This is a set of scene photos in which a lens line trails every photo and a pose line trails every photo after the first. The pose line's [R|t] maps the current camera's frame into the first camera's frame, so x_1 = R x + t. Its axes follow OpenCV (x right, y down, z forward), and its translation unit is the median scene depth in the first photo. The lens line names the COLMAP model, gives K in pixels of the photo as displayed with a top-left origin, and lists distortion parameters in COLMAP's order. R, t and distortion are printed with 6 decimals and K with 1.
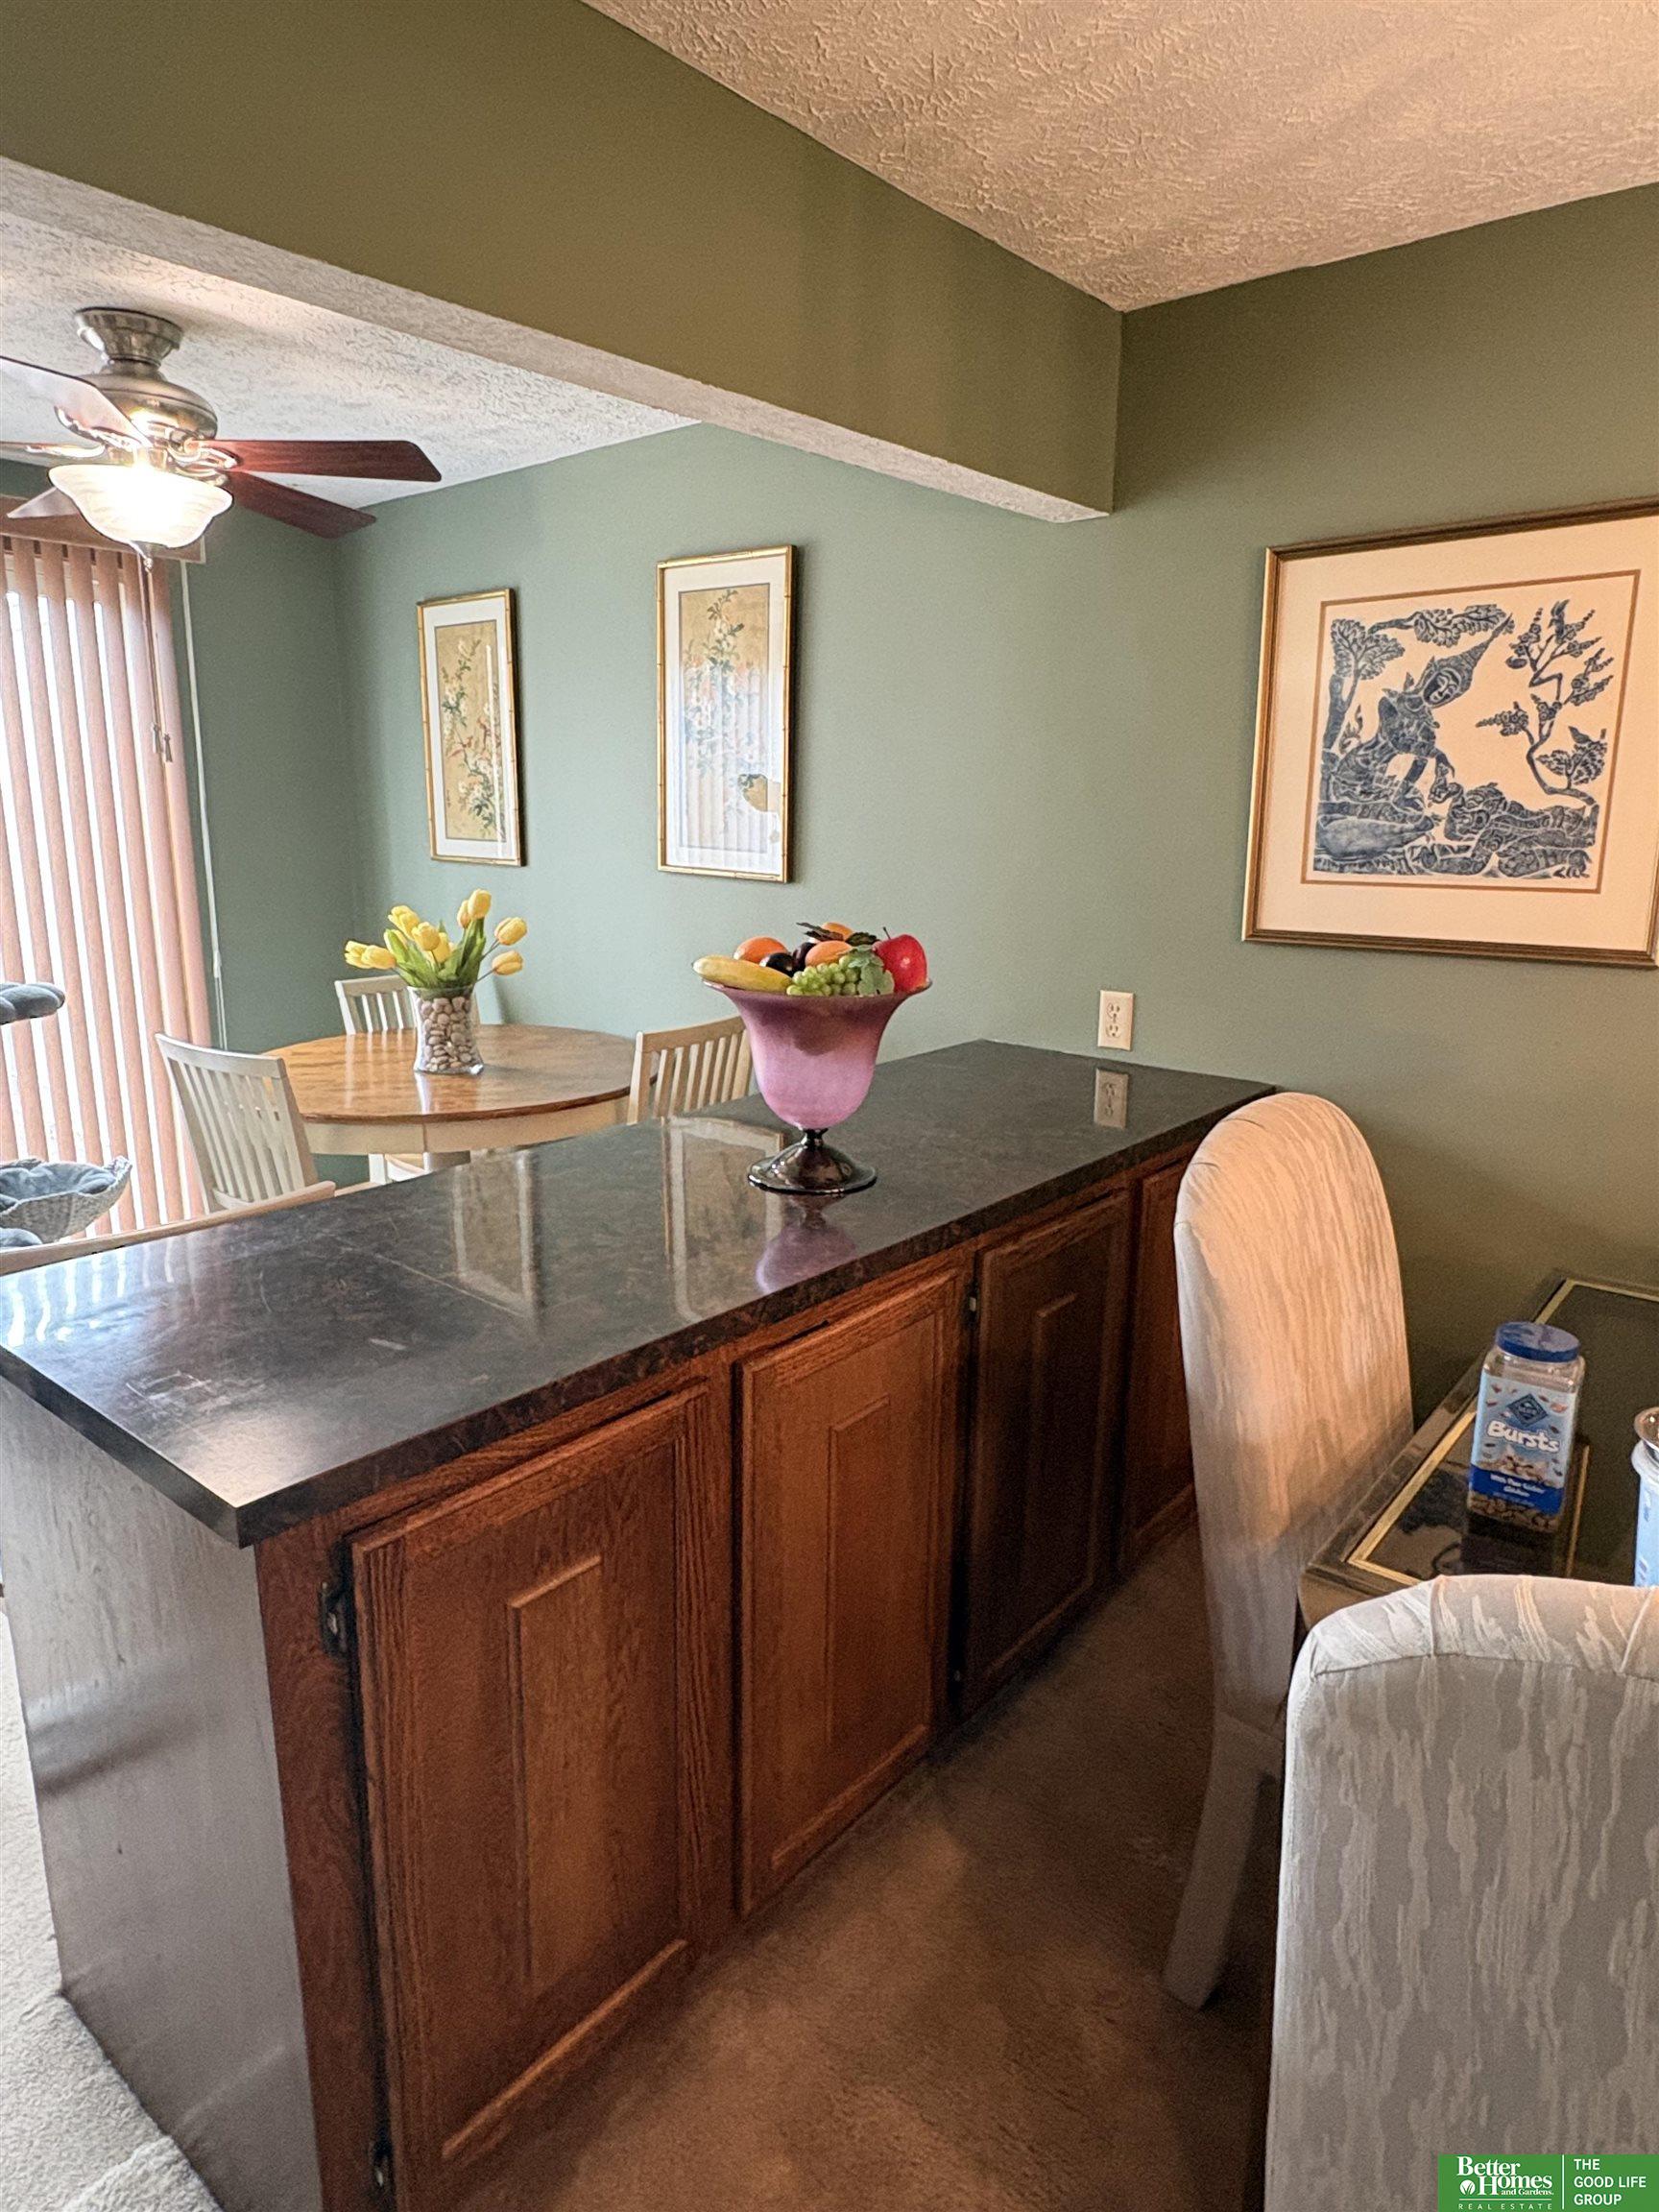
lens RADIAL K [[1311.1, 0, 829.6], [0, 1311.1, 1034.4], [0, 0, 1]] dist [0.045943, -0.153313]
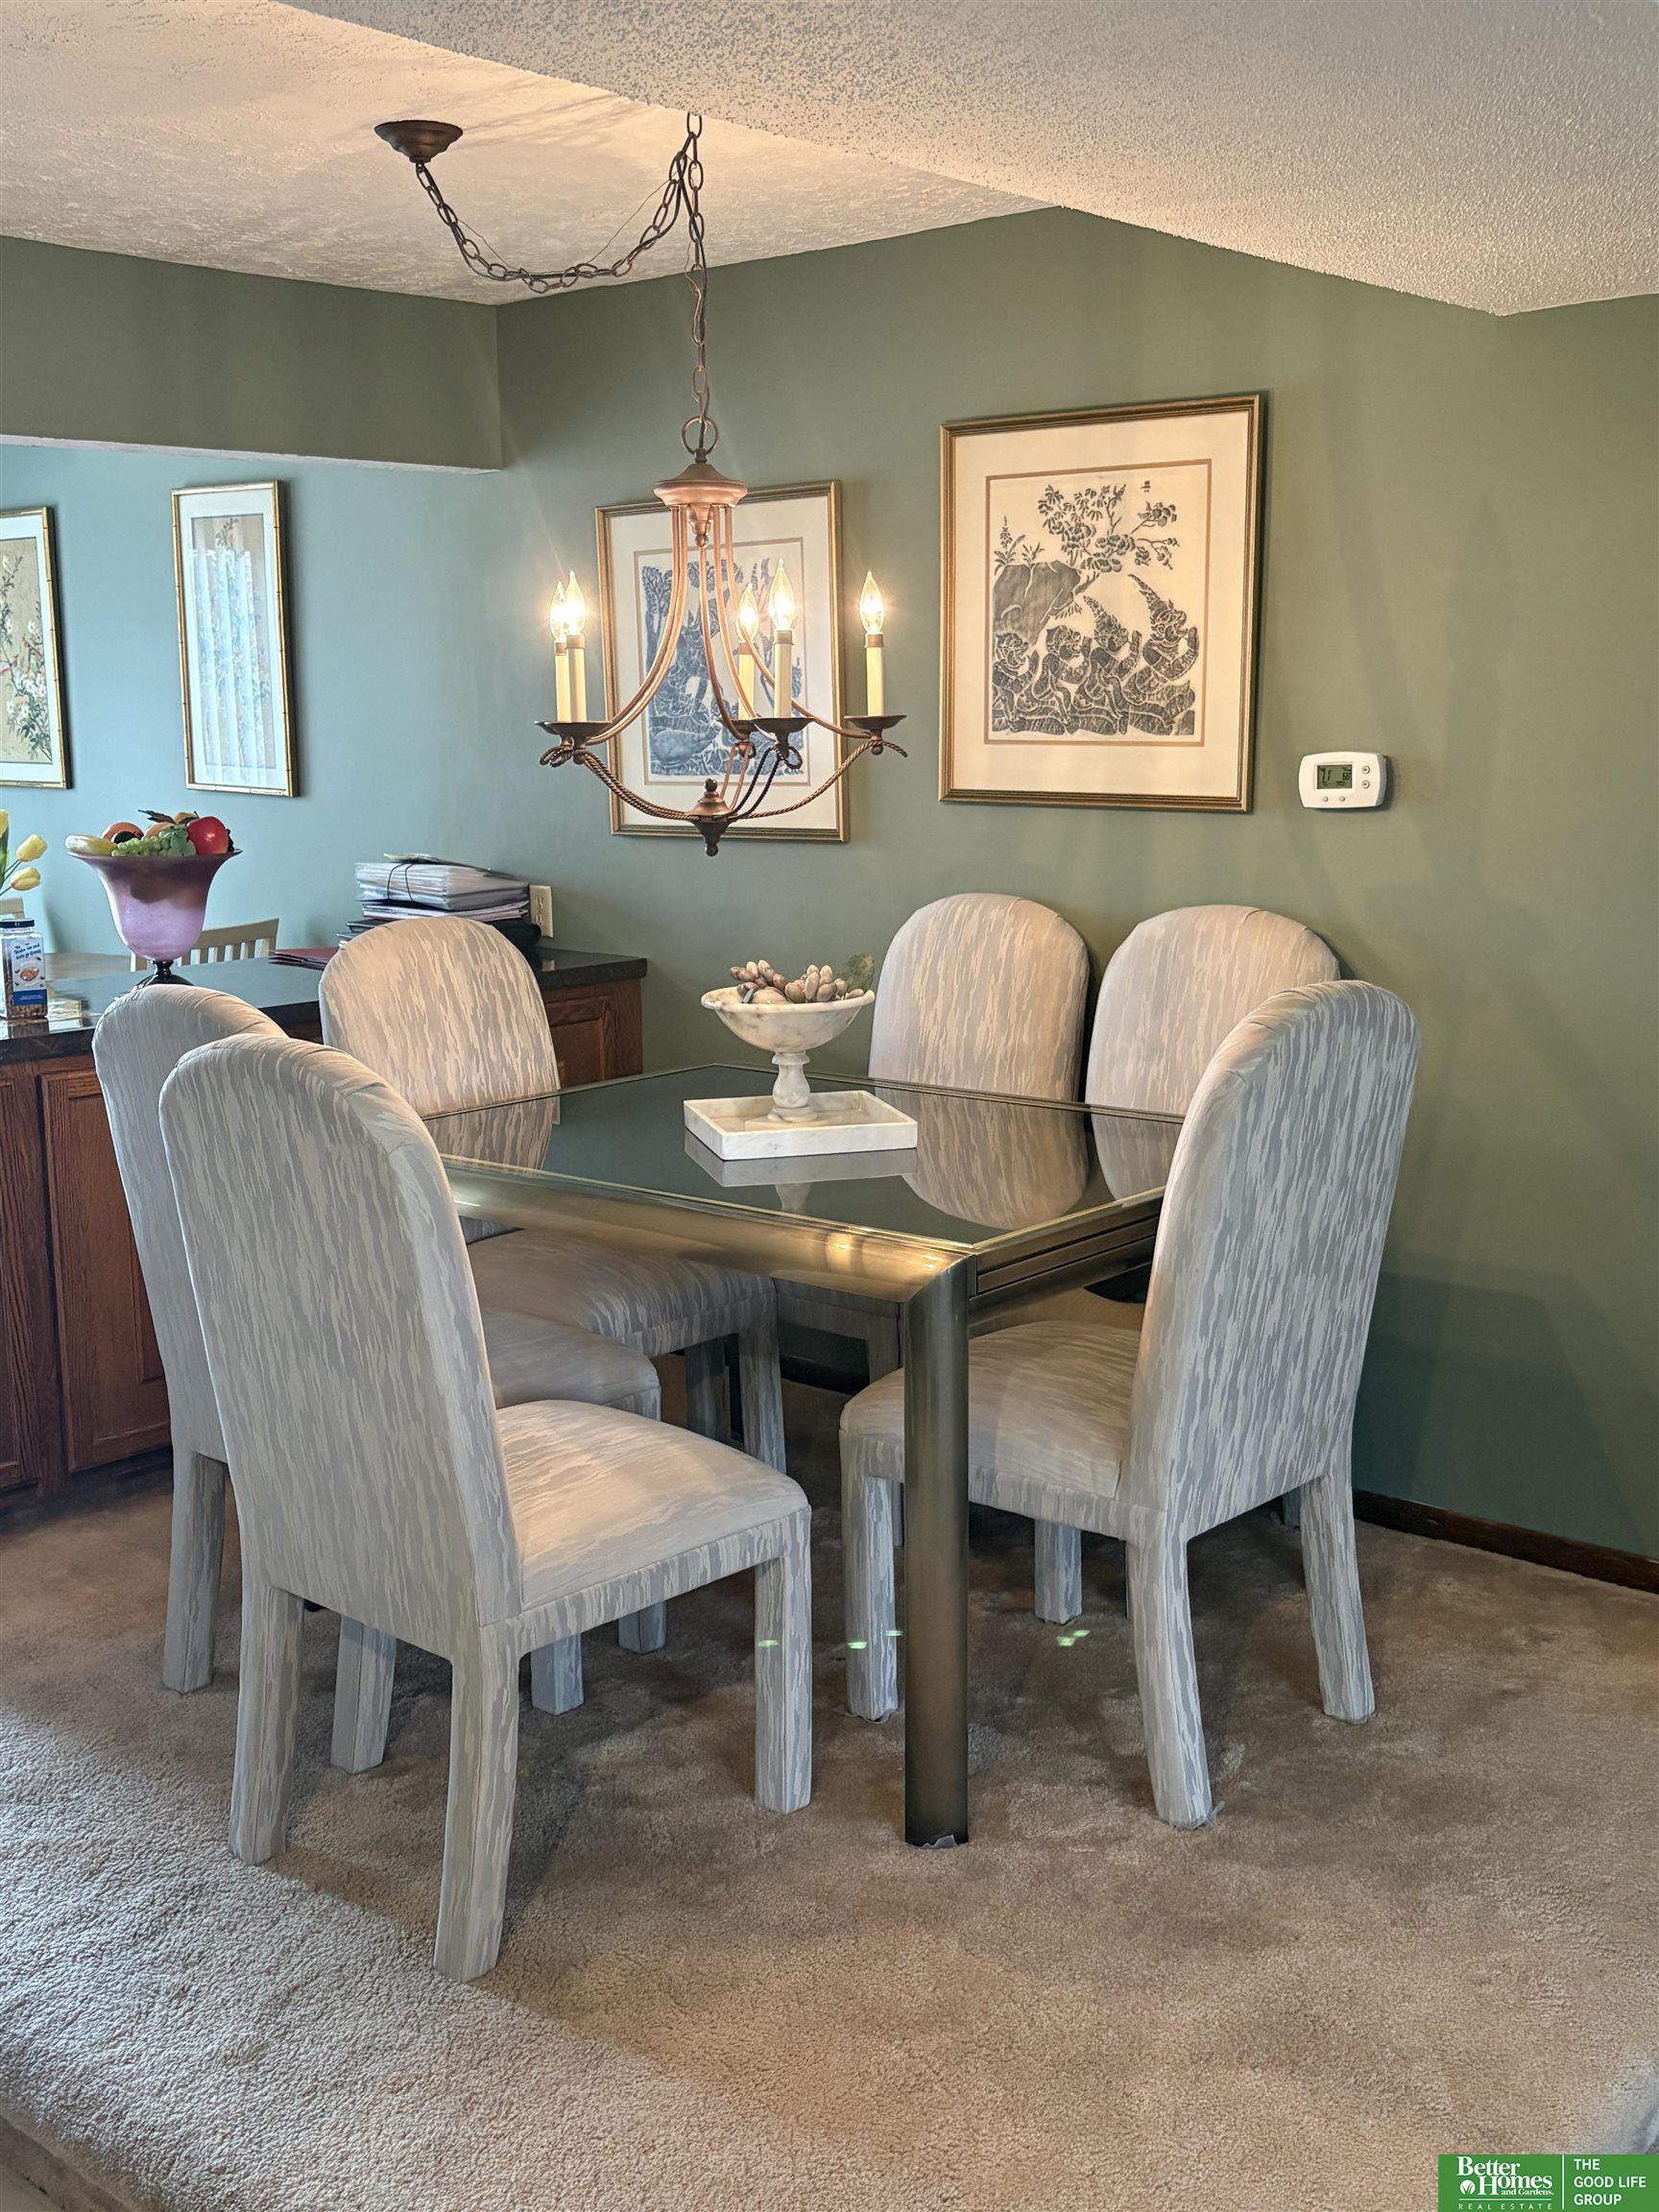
lens RADIAL K [[2349.3, 0, 829.5], [0, 2349.3, 1106.0], [0, 0, 1]] dist [-0.007252, -0.046369]
pose [[0.999692, -0.010165, -0.022620, 0.585021], [0.010060, 0.999938, -0.004776, 0.191827], [0.022667, 0.004547, 0.999733, -1.142262]]
